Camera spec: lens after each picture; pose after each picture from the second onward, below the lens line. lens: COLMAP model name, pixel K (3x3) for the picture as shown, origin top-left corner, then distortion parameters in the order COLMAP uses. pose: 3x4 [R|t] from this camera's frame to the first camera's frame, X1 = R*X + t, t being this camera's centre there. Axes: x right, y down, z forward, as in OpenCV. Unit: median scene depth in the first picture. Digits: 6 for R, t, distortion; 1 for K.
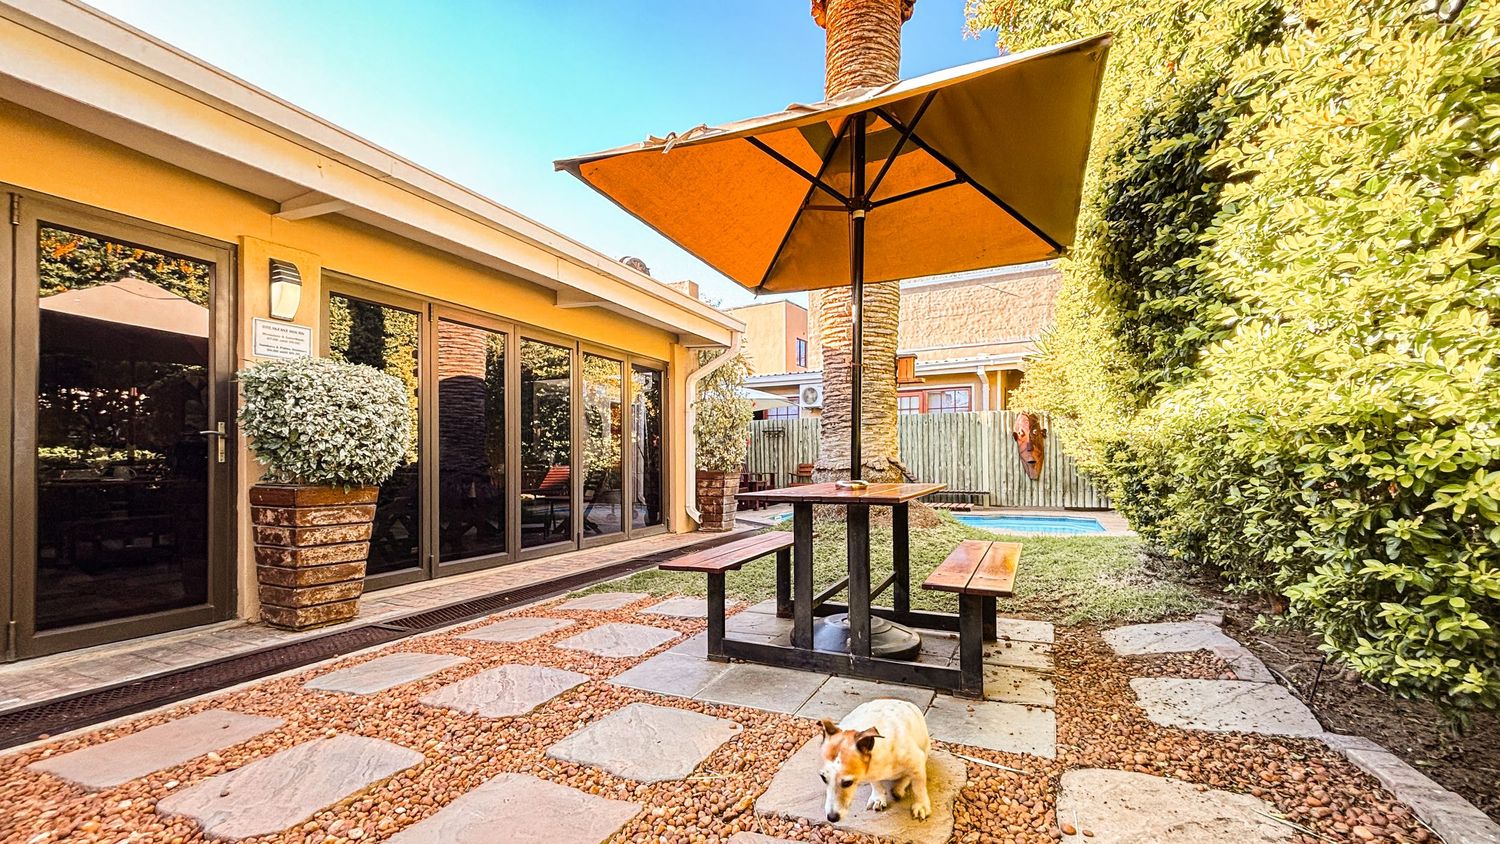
lens RADIAL K [[608.9, 0, 748.5], [0, 608.9, 452.2], [0, 0, 1]] dist [-0.000211, 0.000033]
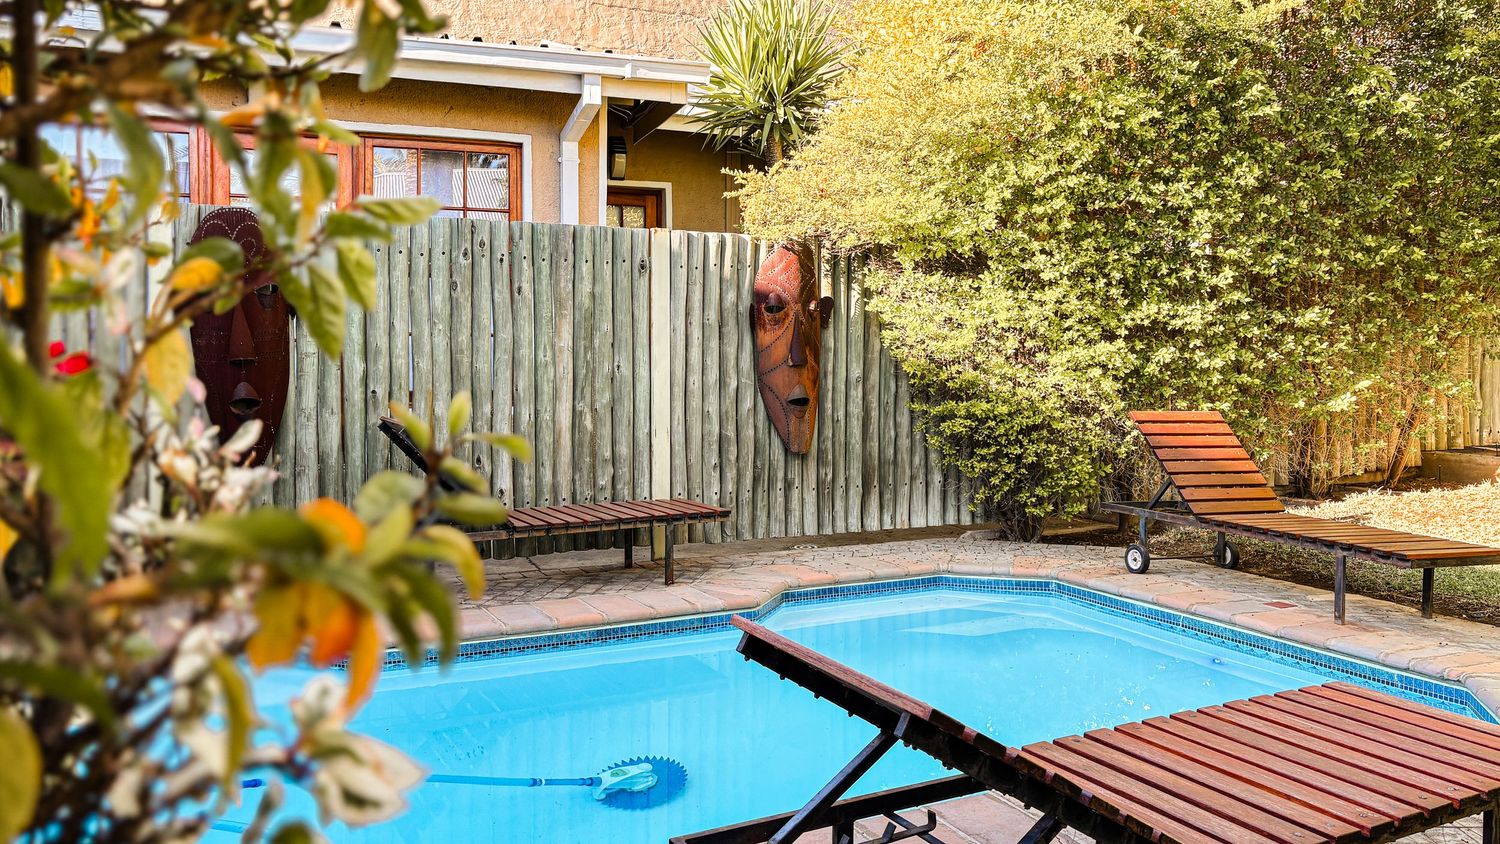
lens RADIAL K [[1190.3, 0, 750.0], [0, 1190.3, 422.0], [0, 0, 1]] dist [0.023140, 0.000489]
pose [[0.616654, -0.039537, 0.786241, -0.039507], [-0.020125, 0.997620, 0.065950, -0.013324], [-0.786977, -0.056491, 0.614391, 0.627358]]
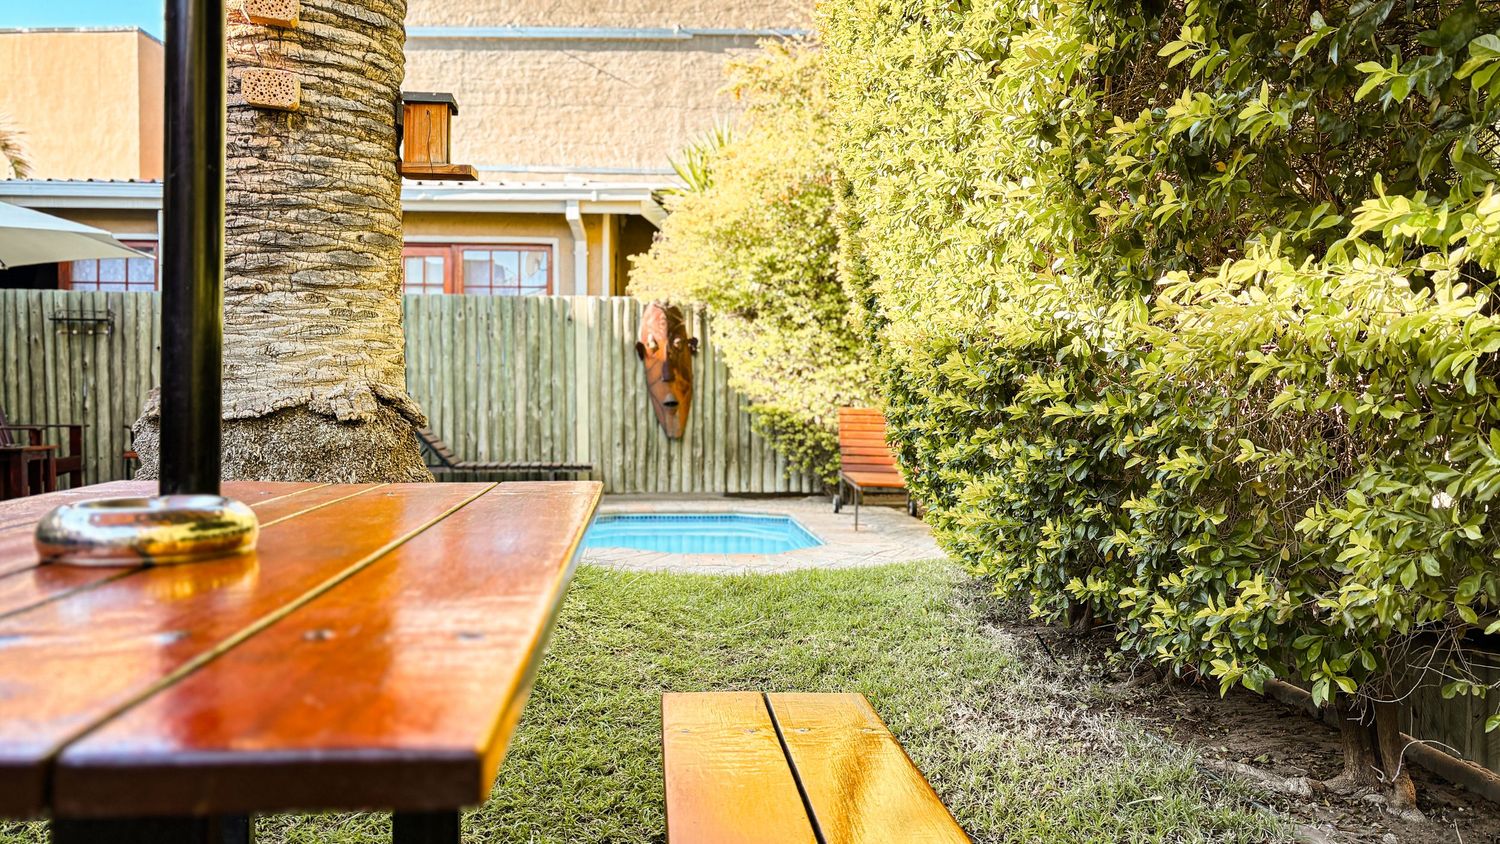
lens RADIAL K [[1214.9, 0, 750.0], [0, 1214.9, 462.9], [0, 0, 1]] dist [-0.004104, -0.003819]
pose [[0.865625, -0.014753, 0.500476, 0.025183], [-0.018593, 0.997929, 0.061575, 0.002251], [-0.500348, -0.062606, 0.863558, 0.109358]]
